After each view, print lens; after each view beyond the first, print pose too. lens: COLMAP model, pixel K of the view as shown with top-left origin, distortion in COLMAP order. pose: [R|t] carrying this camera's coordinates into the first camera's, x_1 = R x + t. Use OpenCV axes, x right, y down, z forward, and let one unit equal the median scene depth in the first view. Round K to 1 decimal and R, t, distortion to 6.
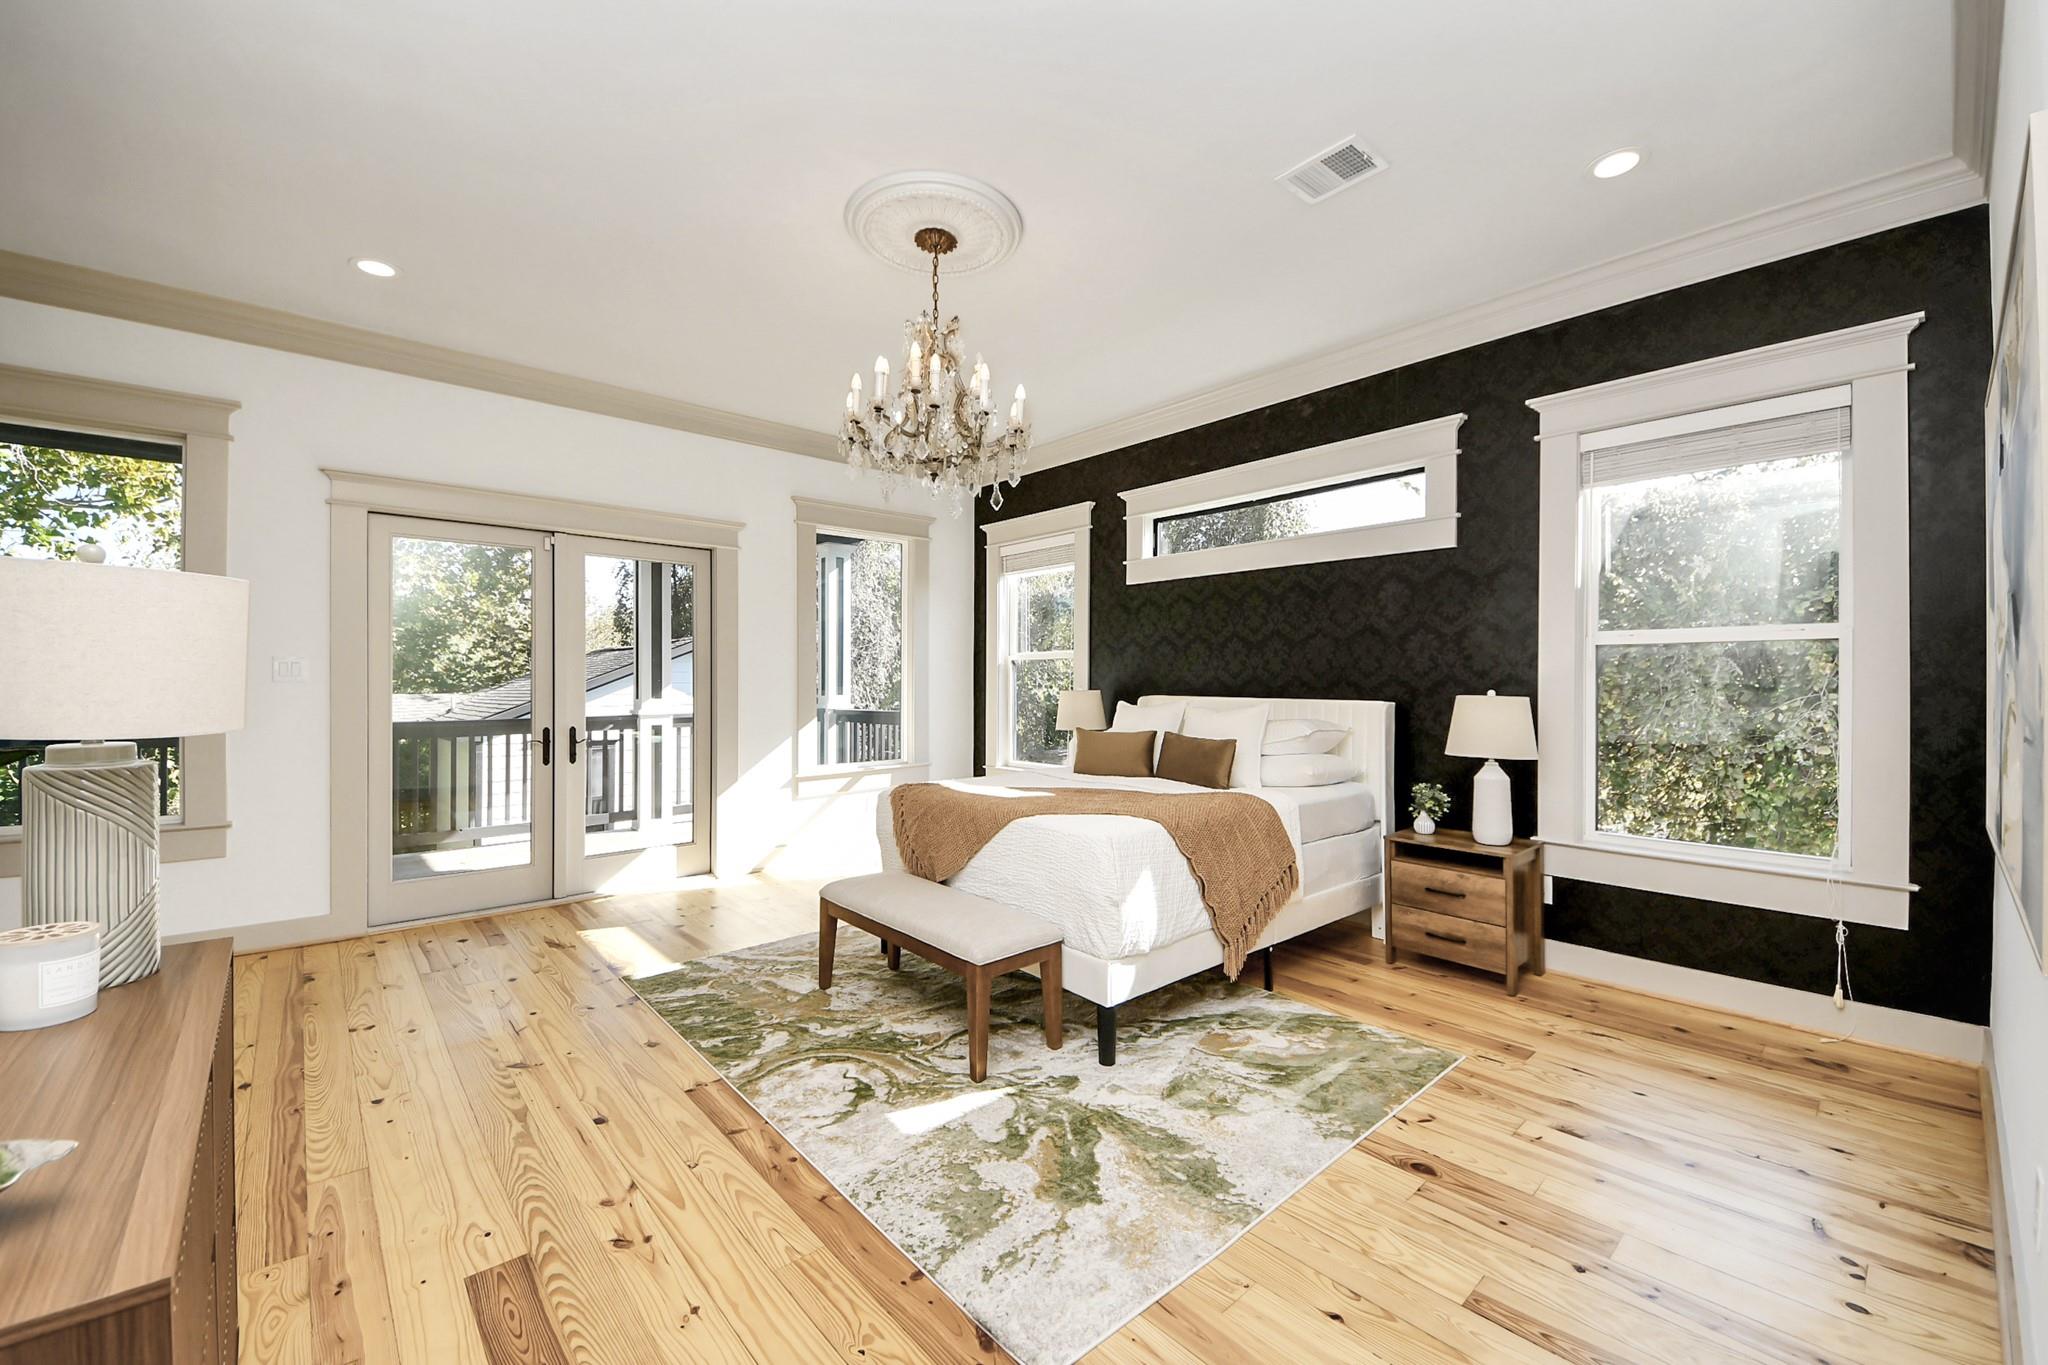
lens RADIAL K [[821.0, 0, 1024.0], [0, 821.0, 682.5], [0, 0, 1]] dist [0.002526, 0.000237]
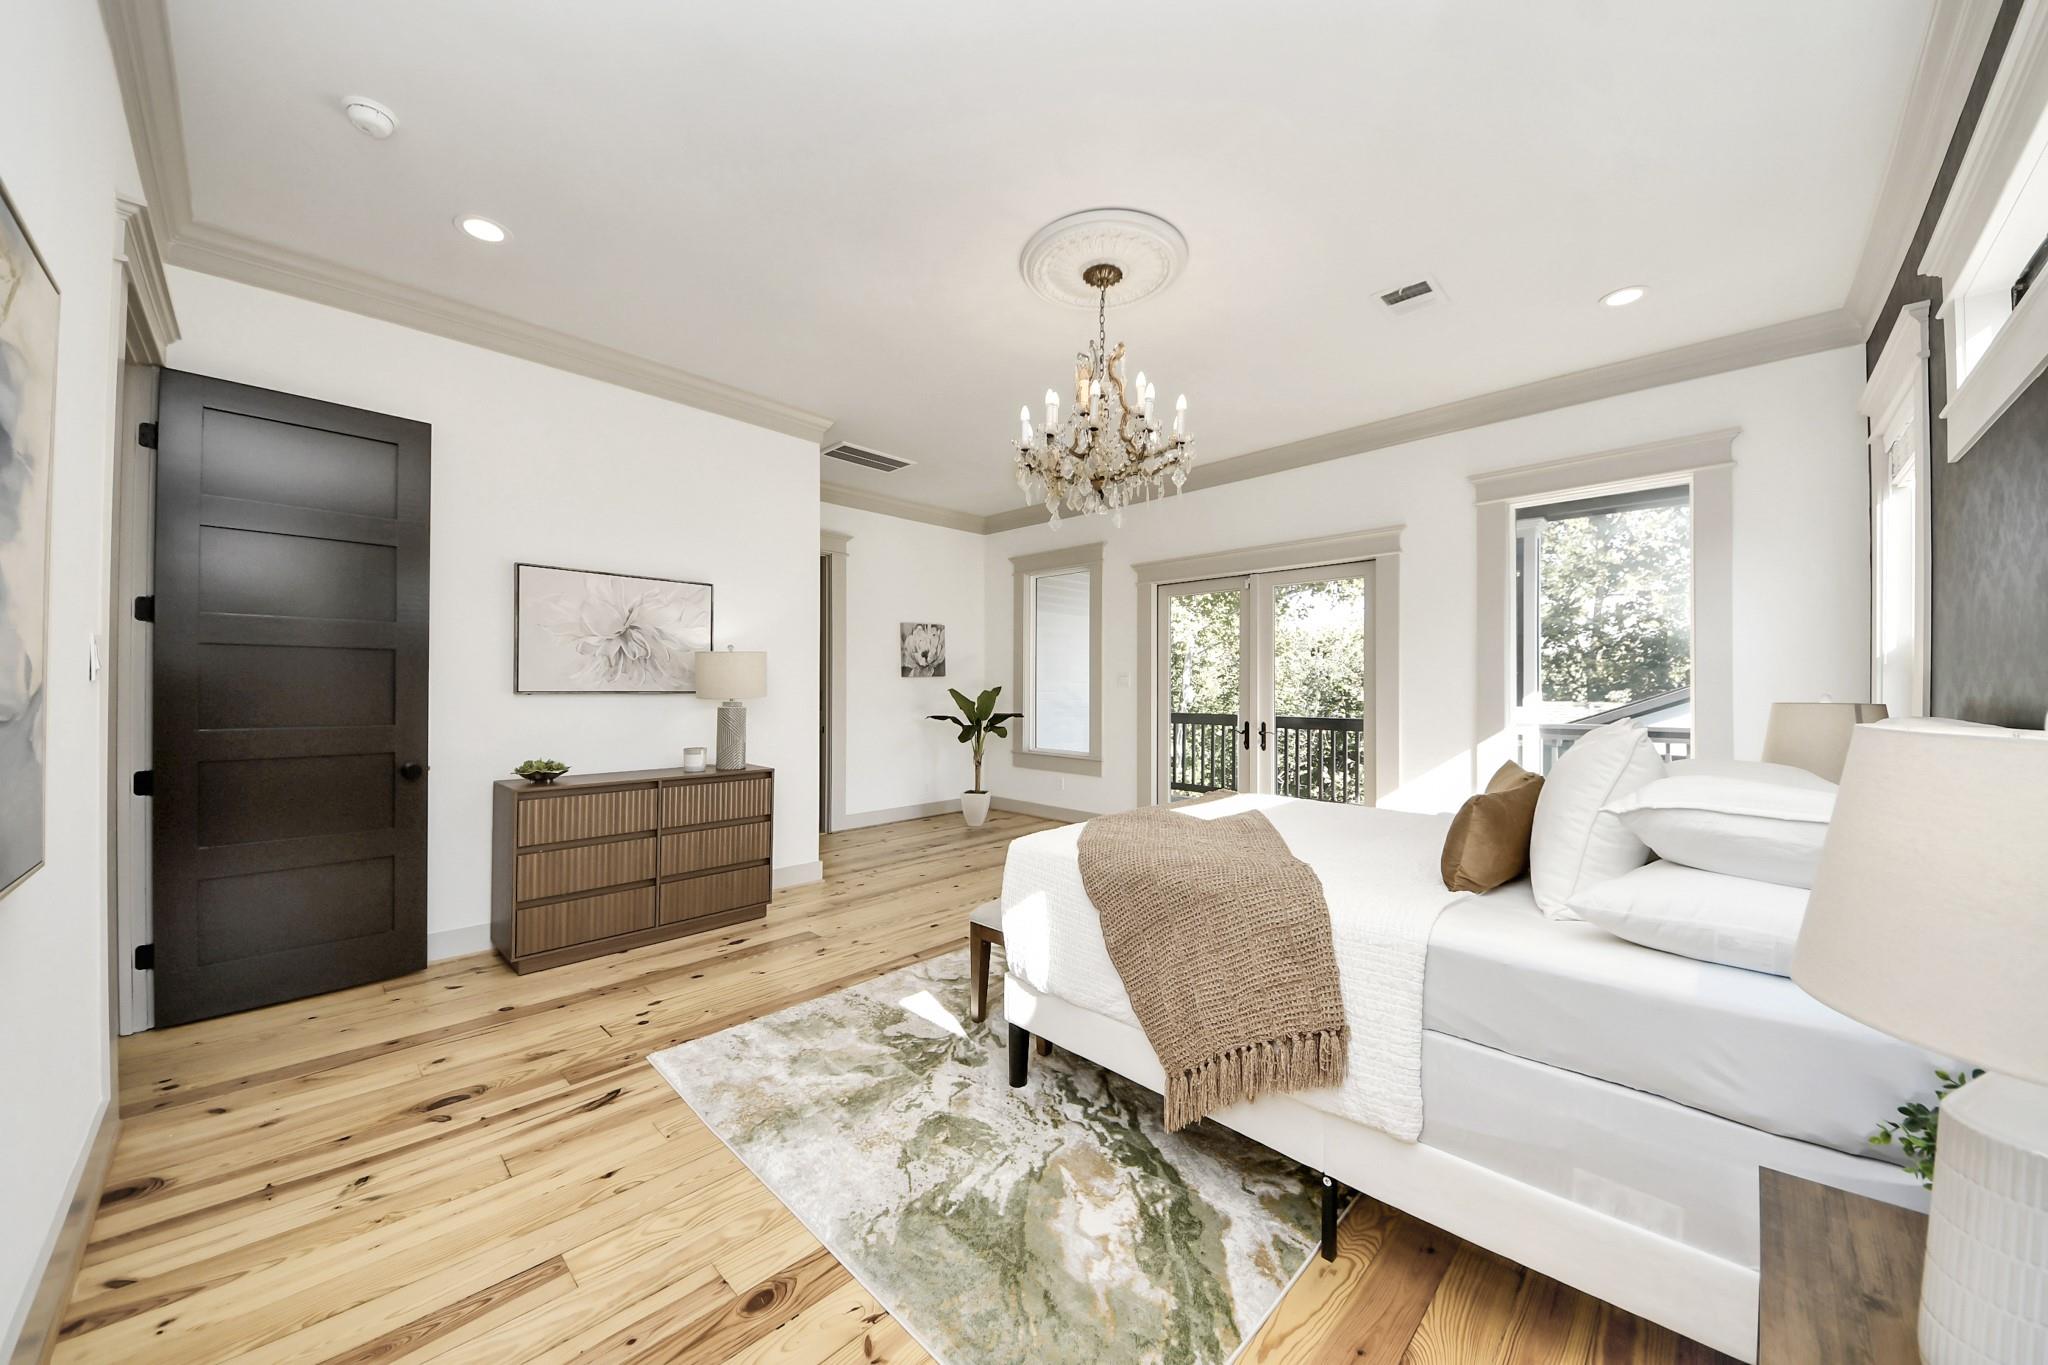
lens RADIAL K [[735.9, 0, 1024.0], [0, 735.9, 682.5], [0, 0, 1]] dist [-0.000176, -0.000106]
pose [[0.068026, 0.000219, -0.997684, 0.973207], [-0.018127, 0.999835, -0.001016, 0.005870], [0.997519, 0.018154, 0.068019, 0.972016]]
